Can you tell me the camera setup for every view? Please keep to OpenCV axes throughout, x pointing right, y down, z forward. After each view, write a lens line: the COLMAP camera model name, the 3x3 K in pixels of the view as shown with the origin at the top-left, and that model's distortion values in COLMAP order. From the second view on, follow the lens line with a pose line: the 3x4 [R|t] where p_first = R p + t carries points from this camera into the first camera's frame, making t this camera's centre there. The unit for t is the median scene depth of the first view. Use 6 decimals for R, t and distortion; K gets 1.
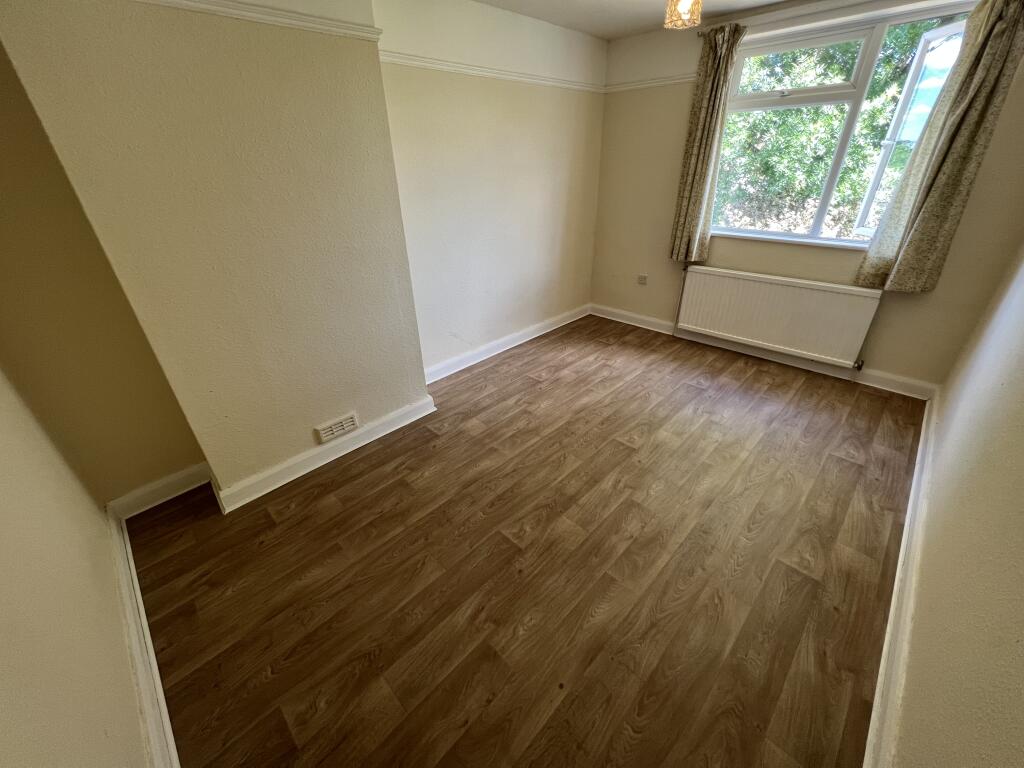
lens RADIAL K [[411.1, 0, 512.0], [0, 411.1, 384.0], [0, 0, 1]] dist [0.009805, 0.000206]
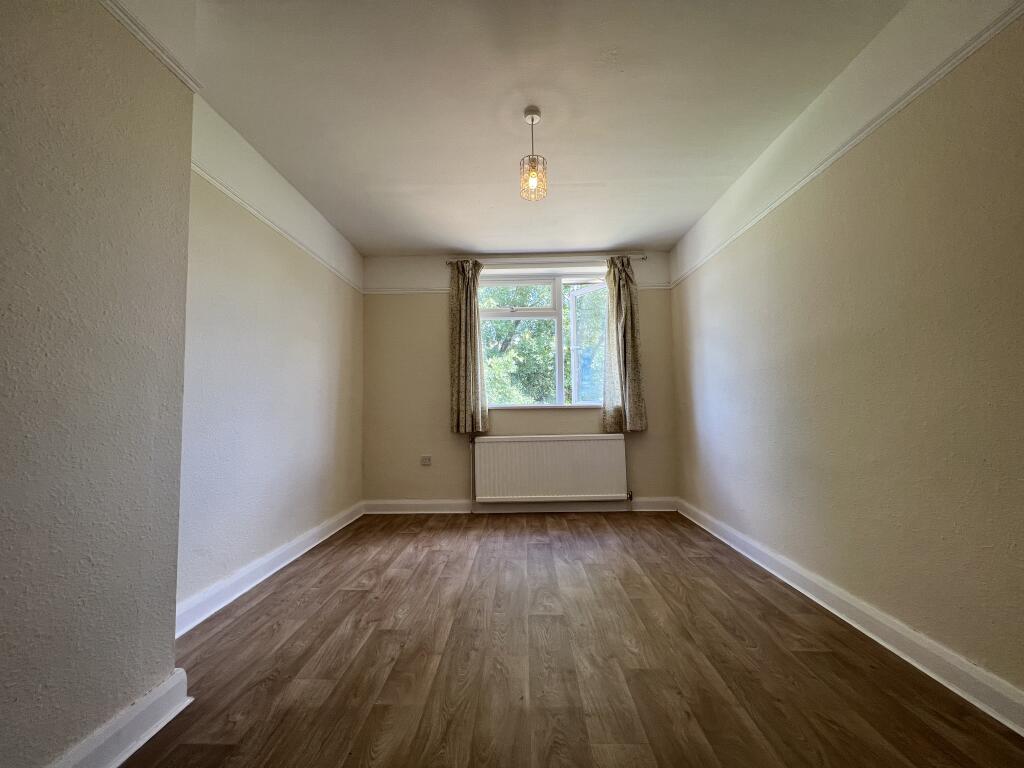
lens RADIAL K [[411.1, 0, 512.0], [0, 411.1, 384.0], [0, 0, 1]] dist [0.009805, 0.000206]
pose [[0.730676, 0.056176, 0.680409, -0.232784], [0.325466, 0.847415, -0.419475, 0.066738], [-0.600154, 0.527950, 0.600902, 0.294526]]
